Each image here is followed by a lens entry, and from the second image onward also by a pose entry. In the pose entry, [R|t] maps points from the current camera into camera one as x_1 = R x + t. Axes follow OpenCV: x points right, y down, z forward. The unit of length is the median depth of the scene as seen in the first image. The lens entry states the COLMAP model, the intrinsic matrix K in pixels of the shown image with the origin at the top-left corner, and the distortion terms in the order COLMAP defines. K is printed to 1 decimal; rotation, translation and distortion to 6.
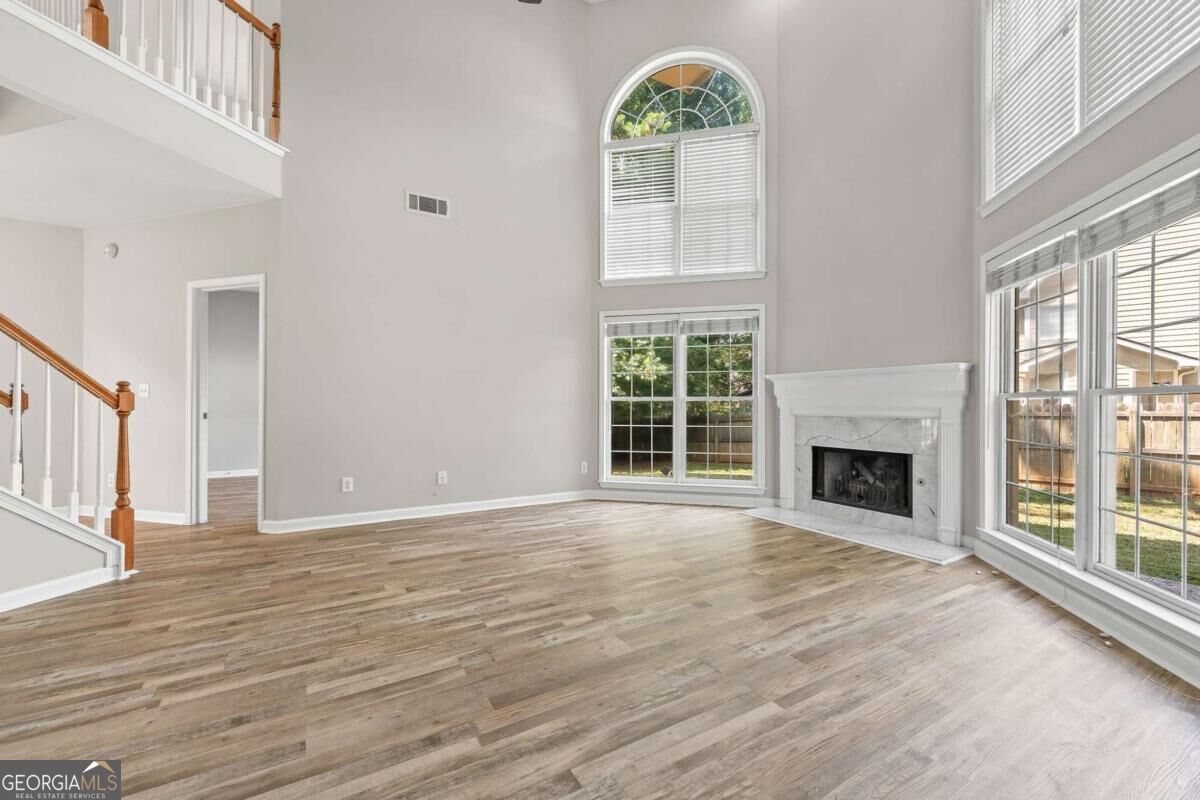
lens RADIAL K [[486.6, 0, 601.0], [0, 486.6, 405.2], [0, 0, 1]] dist [0.001022, 0.000887]
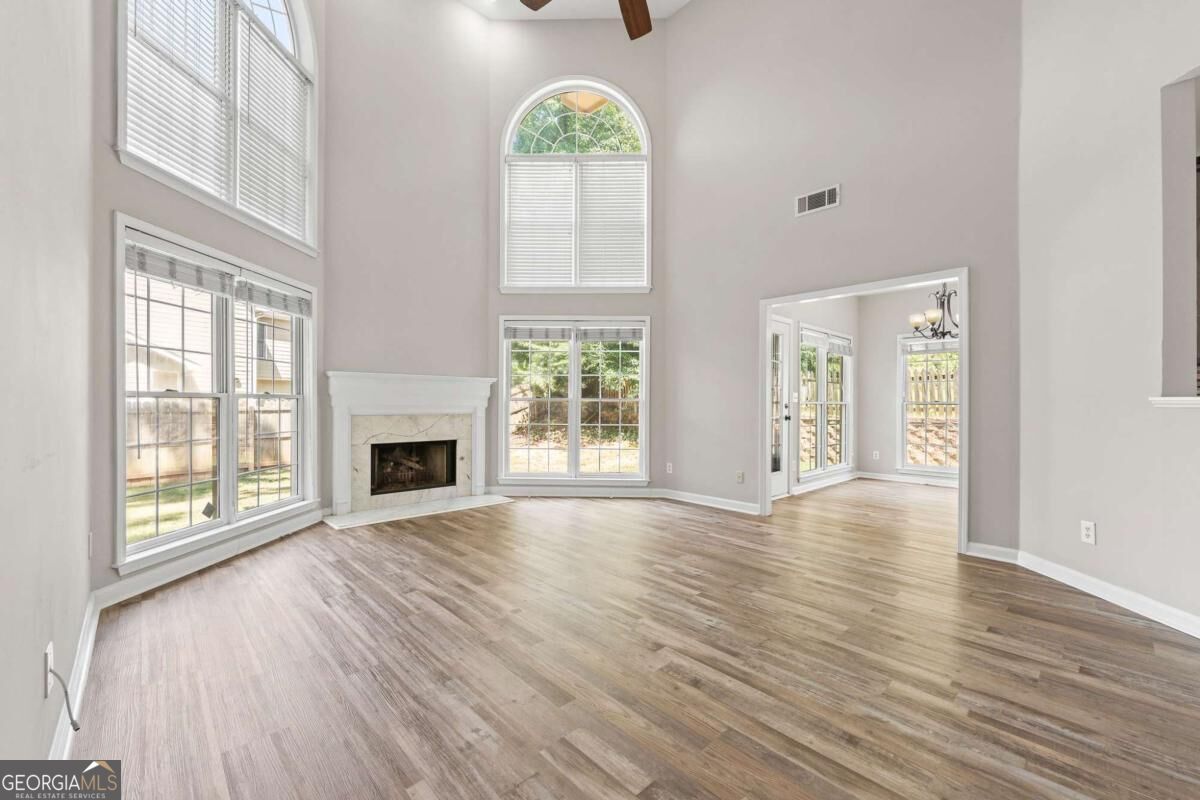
lens RADIAL K [[486.6, 0, 600.6], [0, 486.6, 401.5], [0, 0, 1]] dist [0.001022, 0.000887]
pose [[-0.217281, 0.000157, 0.976109, -0.941355], [-0.002871, 0.999996, -0.000800, -0.009017], [-0.976105, -0.002976, -0.217280, 1.048879]]
